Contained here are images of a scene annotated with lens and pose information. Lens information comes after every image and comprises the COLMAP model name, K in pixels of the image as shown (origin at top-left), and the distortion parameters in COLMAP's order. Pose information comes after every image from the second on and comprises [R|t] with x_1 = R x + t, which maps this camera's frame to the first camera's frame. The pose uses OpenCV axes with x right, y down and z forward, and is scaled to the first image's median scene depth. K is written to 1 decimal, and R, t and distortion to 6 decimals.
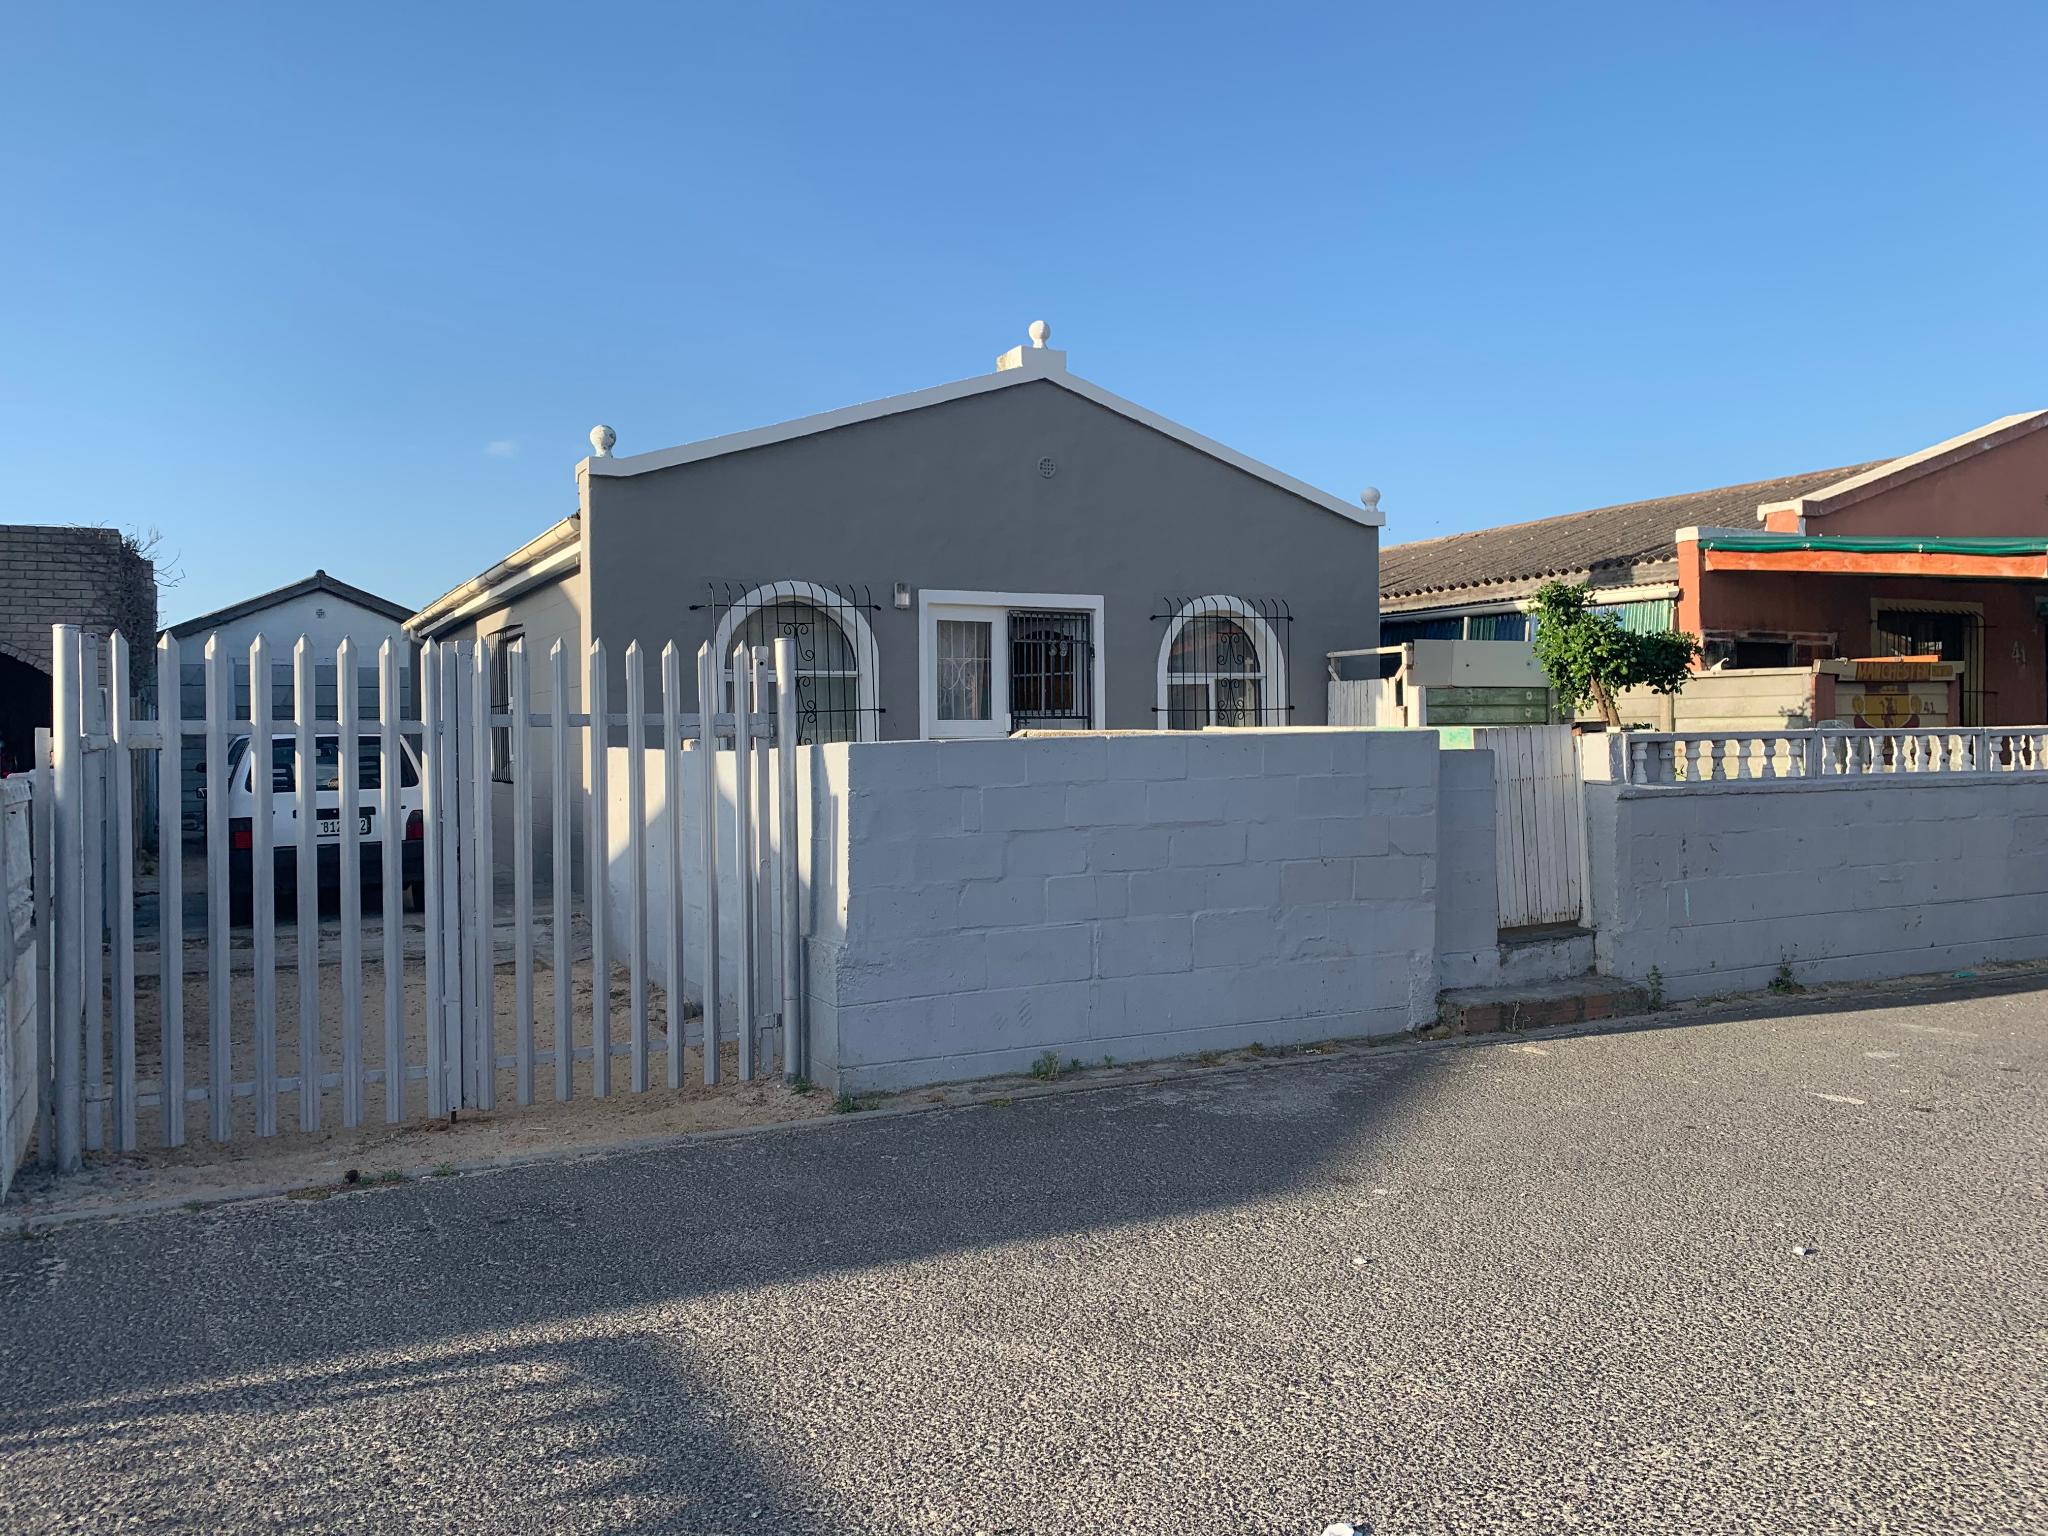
lens RADIAL K [[1491.2, 0, 930.5], [0, 1491.2, 726.7], [0, 0, 1]] dist [0.079081, -0.074946]
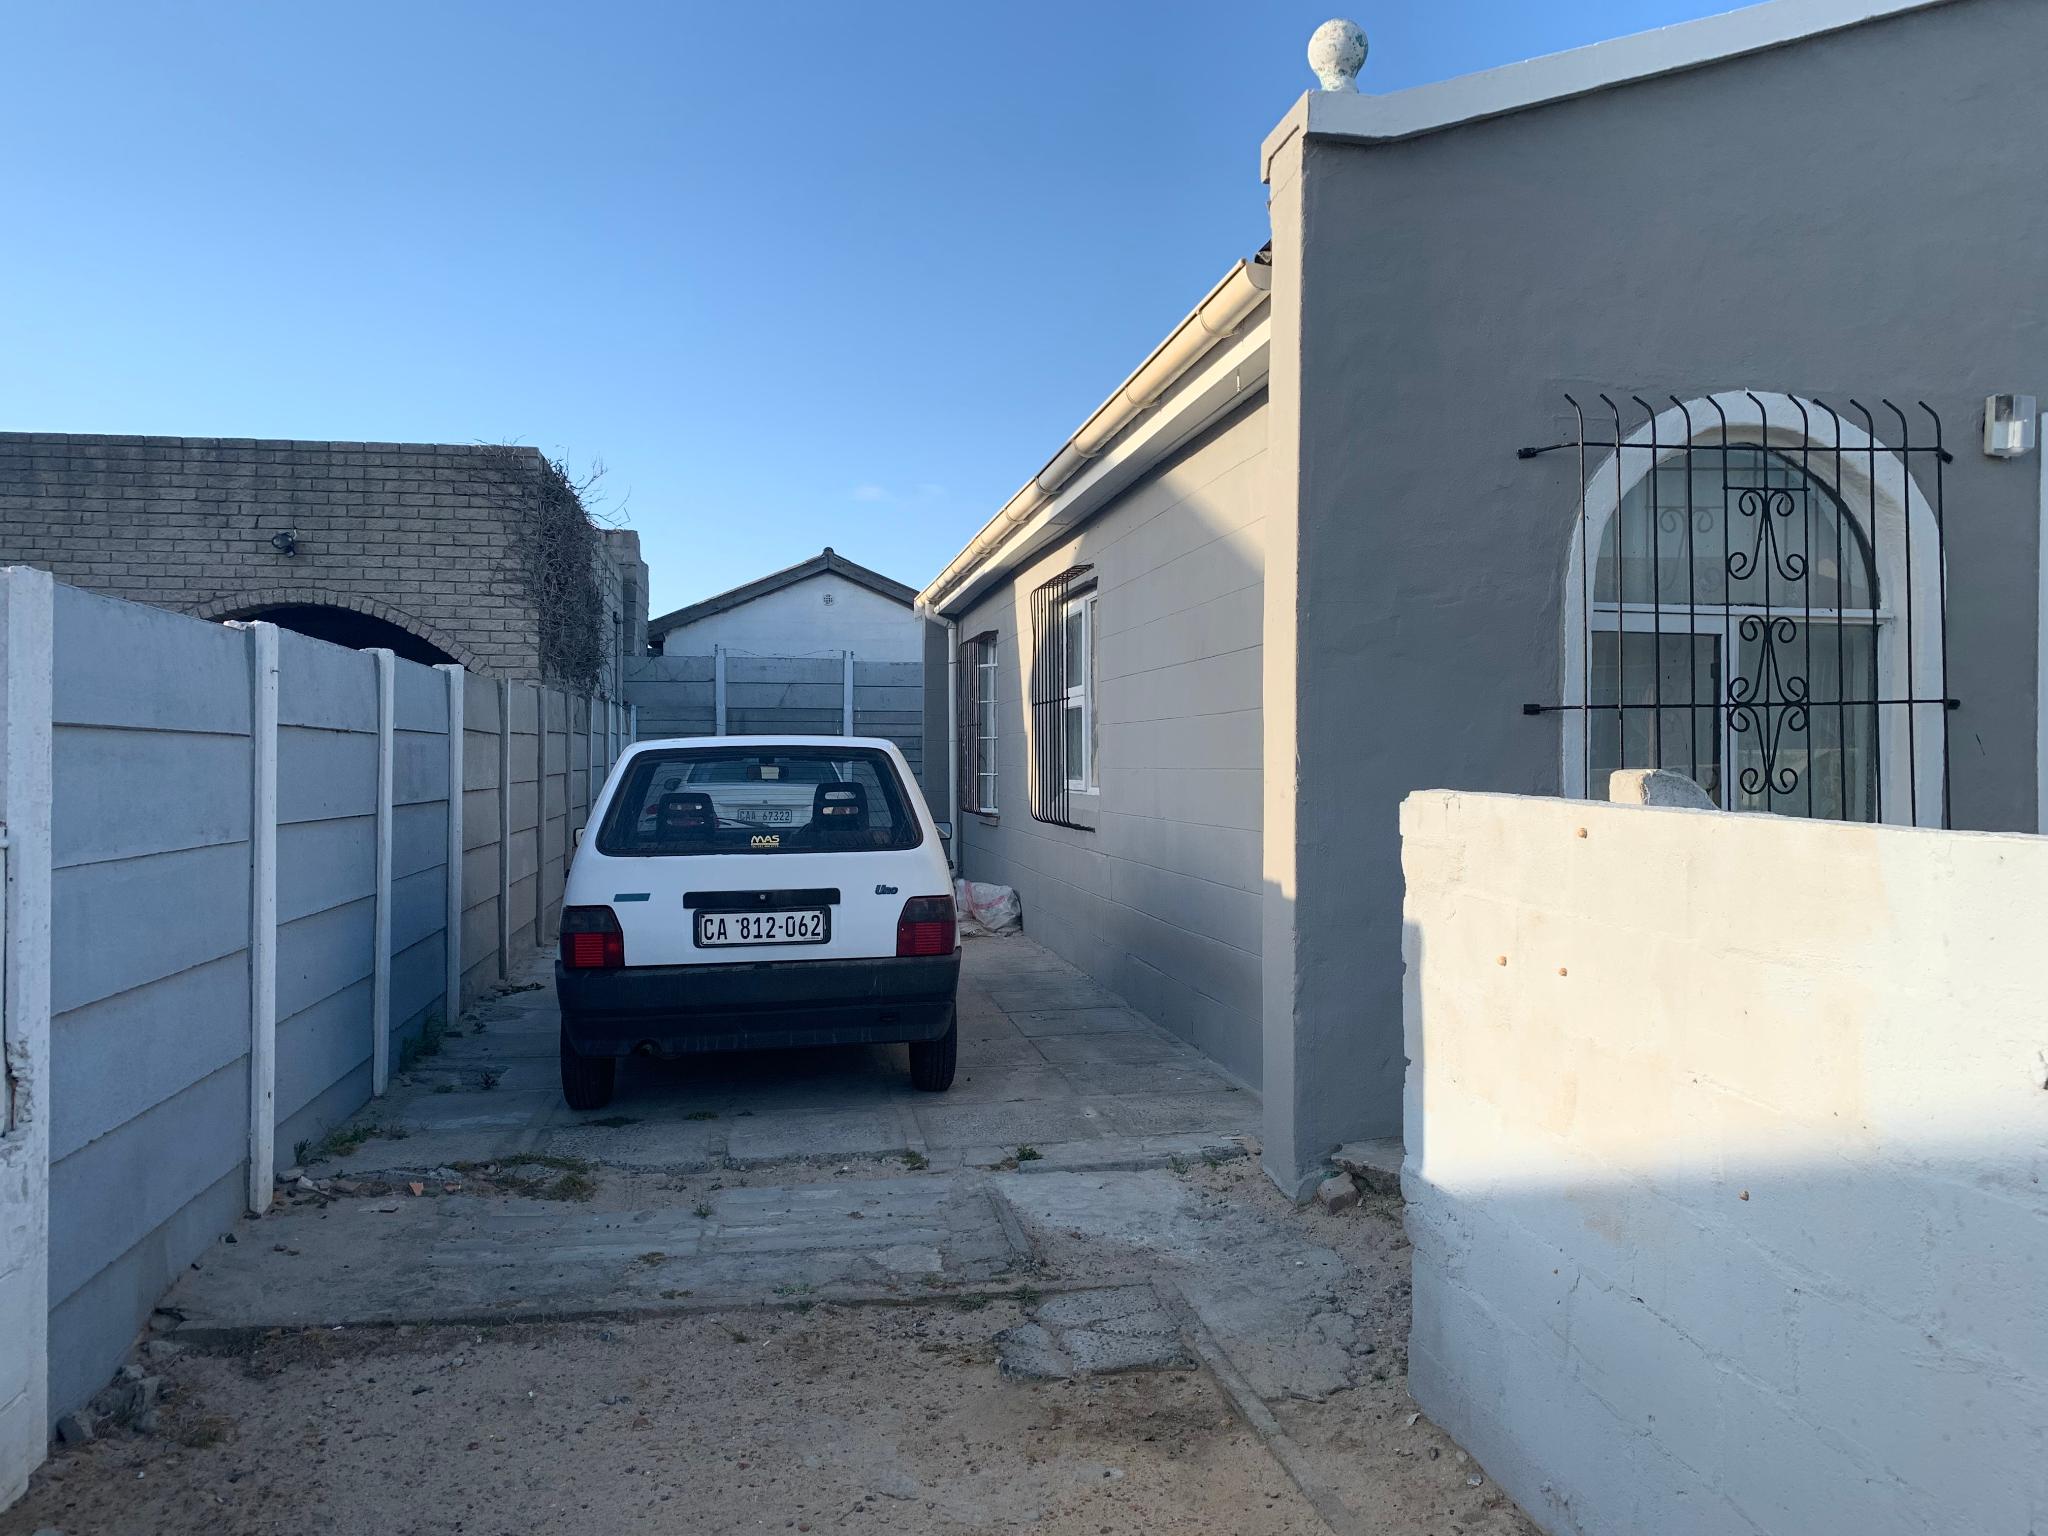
lens RADIAL K [[1567.6, 0, 974.7], [0, 1567.6, 737.9], [0, 0, 1]] dist [0.012275, 0.005225]
pose [[0.953788, 0.014656, -0.300124, -0.253853], [-0.015580, 0.999878, -0.000687, 0.004429], [0.300077, 0.005331, 0.953900, 0.768344]]
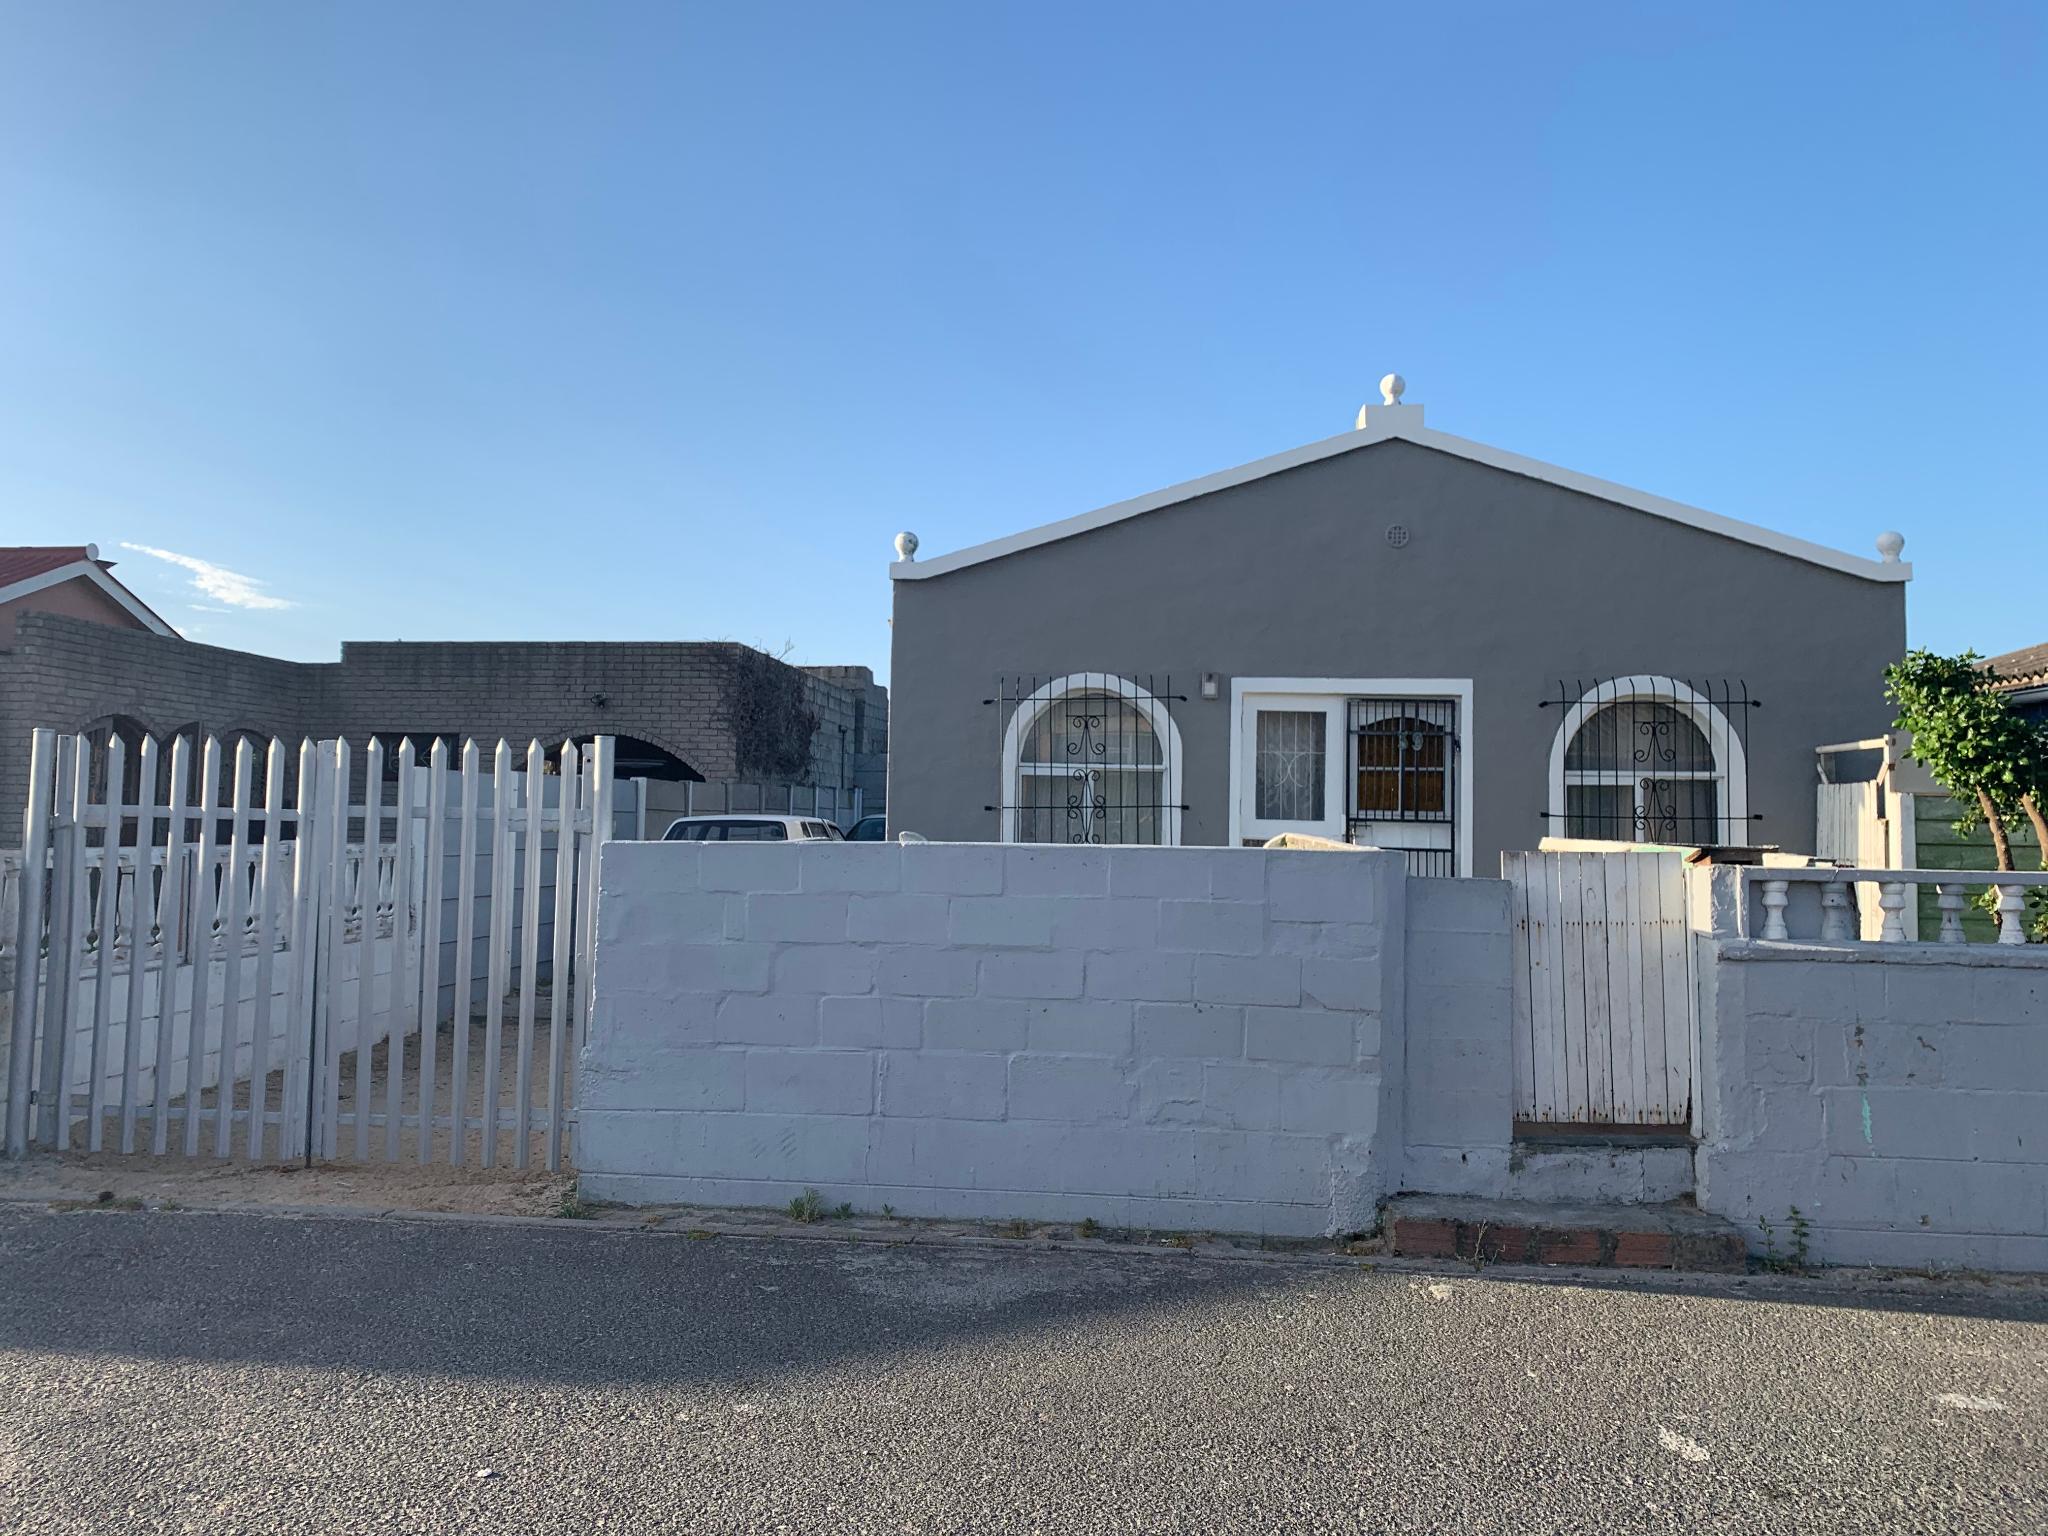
lens RADIAL K [[1486.7, 0, 994.6], [0, 1486.7, 720.2], [0, 0, 1]] dist [0.024158, -0.005437]
pose [[0.858582, -0.006623, -0.512633, 0.506859], [-0.025961, 0.998072, -0.056376, -0.015135], [0.512018, 0.061712, 0.856755, 0.209394]]
